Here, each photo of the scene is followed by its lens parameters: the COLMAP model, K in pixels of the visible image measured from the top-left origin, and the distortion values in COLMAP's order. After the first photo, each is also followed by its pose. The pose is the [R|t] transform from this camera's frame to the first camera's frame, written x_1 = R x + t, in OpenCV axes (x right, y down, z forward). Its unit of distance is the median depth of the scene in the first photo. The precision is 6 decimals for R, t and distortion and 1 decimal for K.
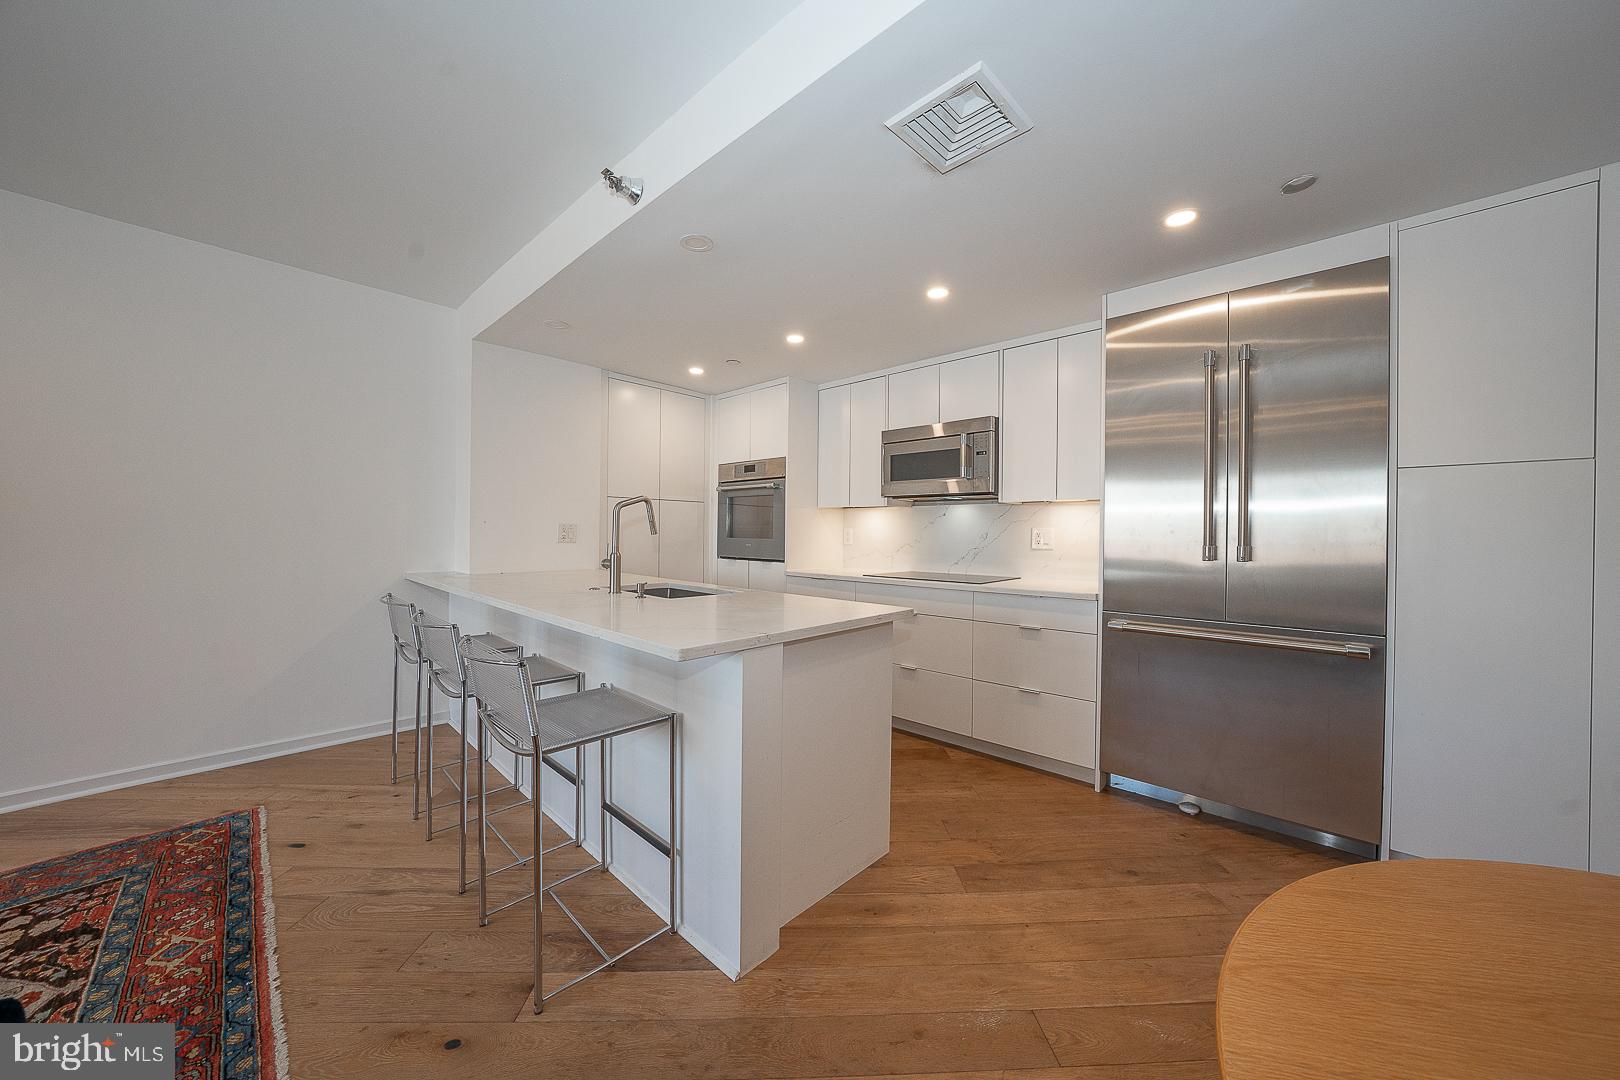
lens RADIAL K [[558.7, 0, 809.0], [0, 558.7, 538.5], [0, 0, 1]] dist [-0.016891, 0.001943]
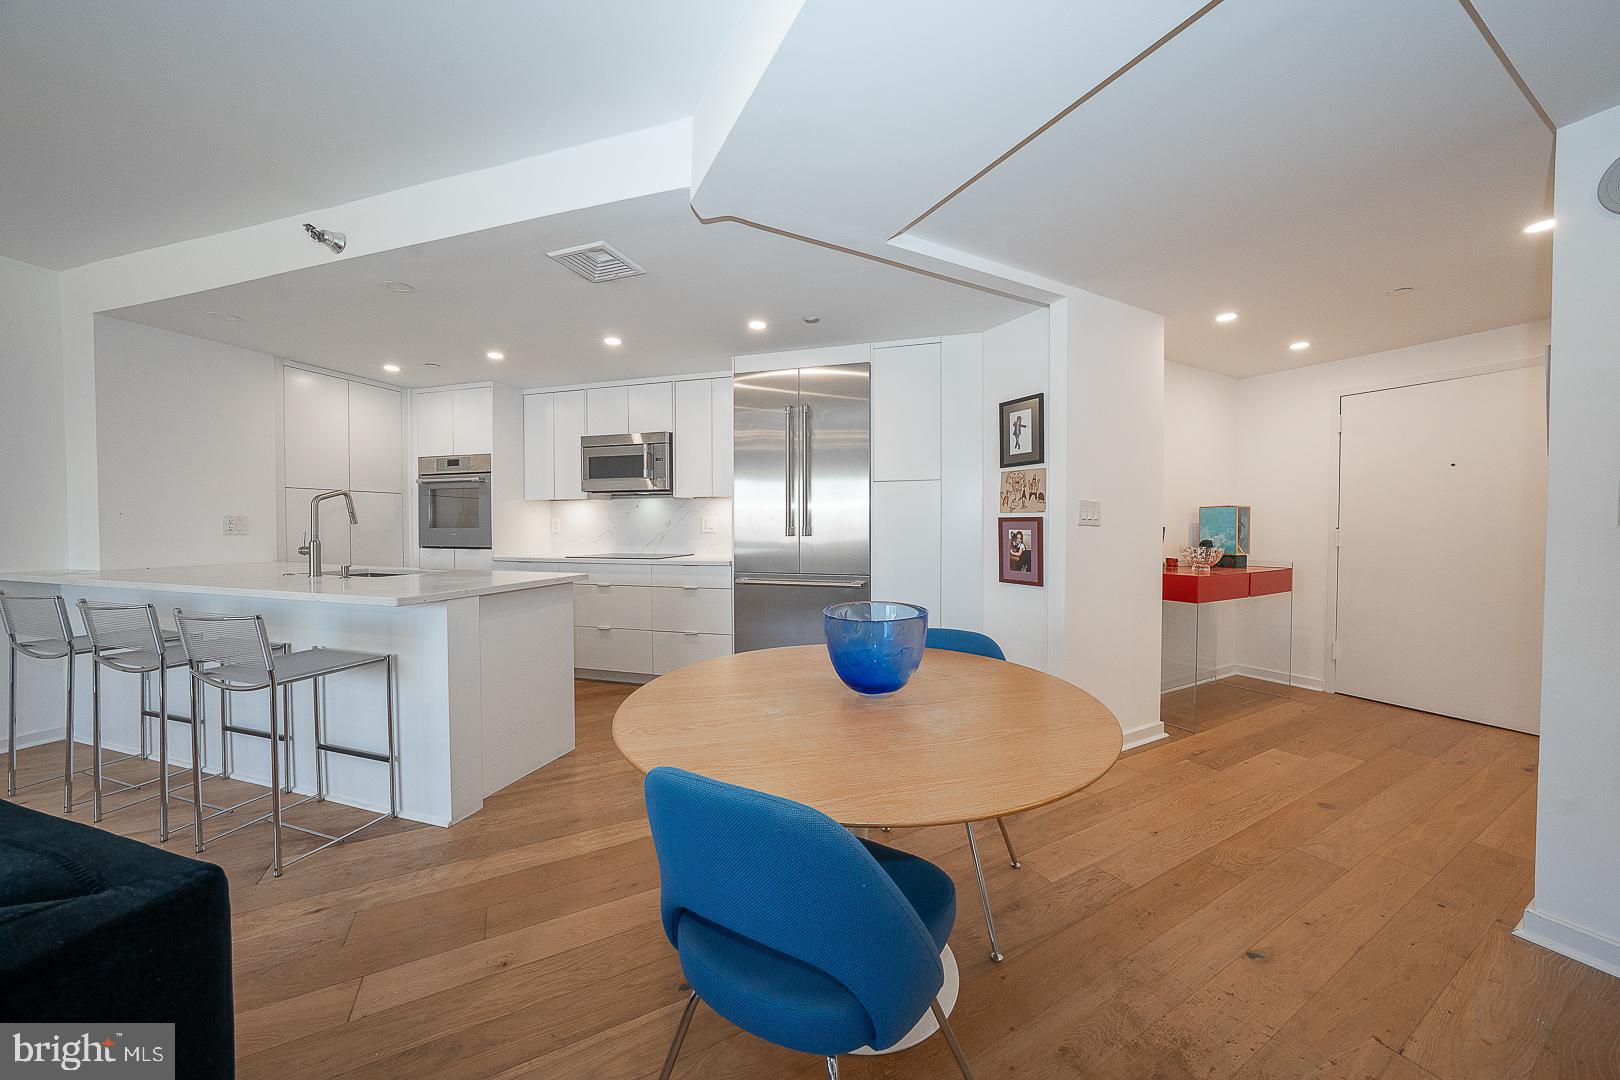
lens RADIAL K [[558.7, 0, 807.6], [0, 558.7, 534.2], [0, 0, 1]] dist [-0.016891, 0.001943]
pose [[0.898024, -0.020586, 0.439464, 0.043267], [0.016230, 0.999775, 0.013668, 0.010166], [-0.439646, -0.005142, 0.898156, -0.330185]]
